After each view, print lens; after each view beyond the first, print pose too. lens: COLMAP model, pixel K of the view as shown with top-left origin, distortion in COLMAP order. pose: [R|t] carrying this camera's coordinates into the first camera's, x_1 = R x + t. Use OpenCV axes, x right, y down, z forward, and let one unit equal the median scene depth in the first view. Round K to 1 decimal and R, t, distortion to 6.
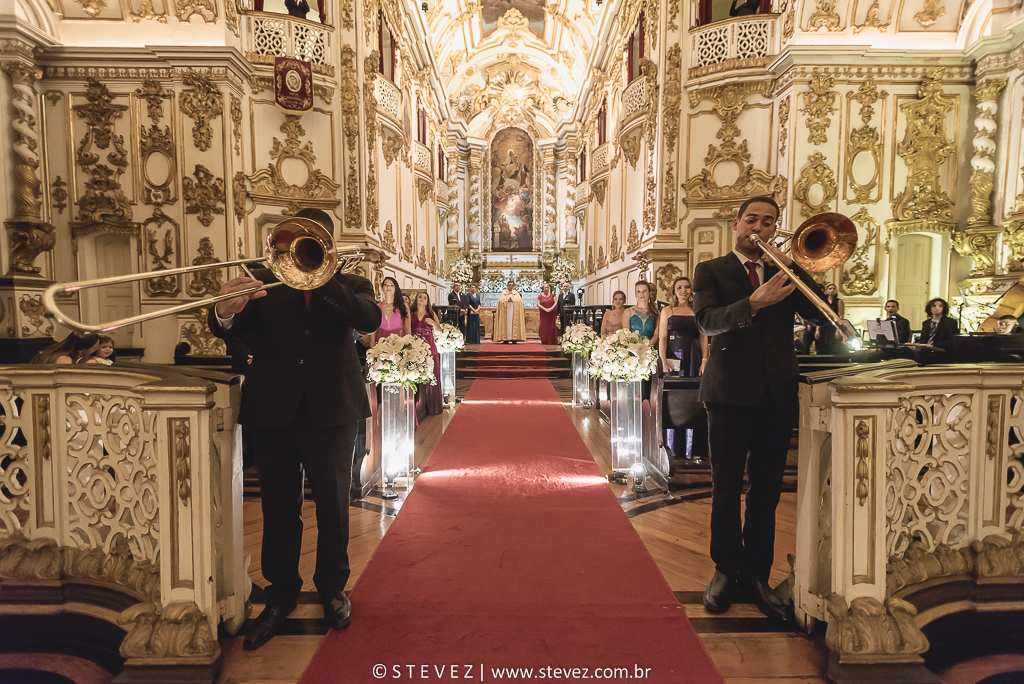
lens RADIAL K [[479.7, 0, 512.0], [0, 479.7, 342.0], [0, 0, 1]] dist [0.028041, 0.000397]
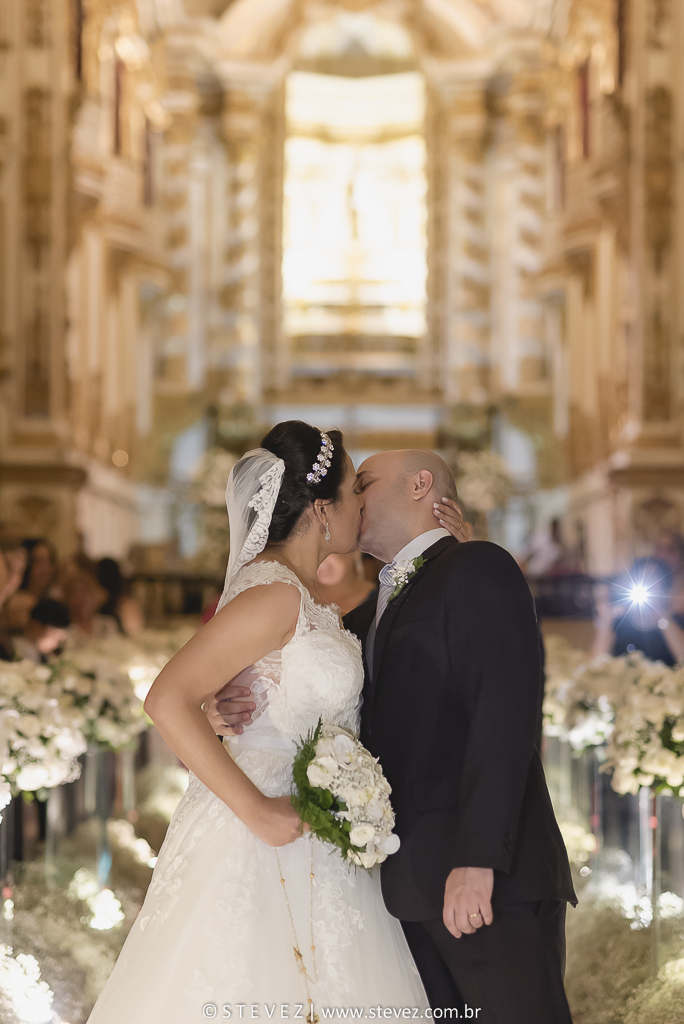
lens RADIAL K [[2423.9, 0, 342.0], [0, 2423.9, 512.0], [0, 0, 1]] dist [0.014635, 0.025696]
pose [[0.999954, 0.005784, -0.007675, 0.005989], [-0.006468, 0.995705, -0.092354, 0.039176], [0.007108, 0.092400, 0.995697, -0.653759]]
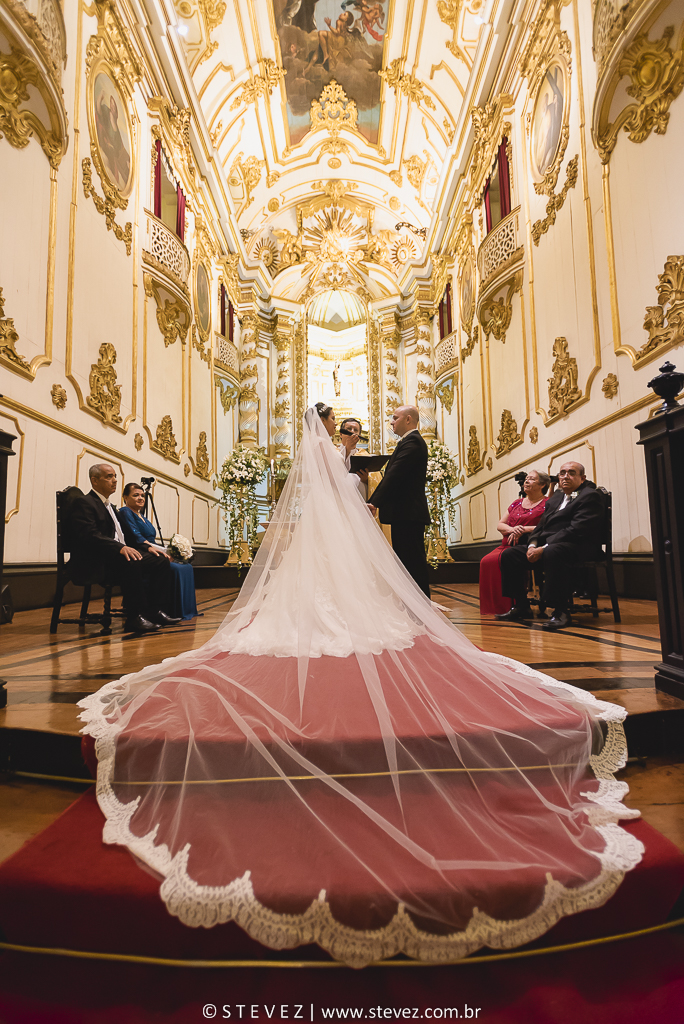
lens RADIAL K [[479.7, 0, 342.0], [0, 479.7, 512.0], [0, 0, 1]] dist [0.028041, 0.000397]
pose [[0.999815, -0.018909, 0.003605, 0.000815], [0.019238, 0.988026, -0.153081, -0.008804], [-0.000667, 0.153122, 0.988207, 0.374269]]
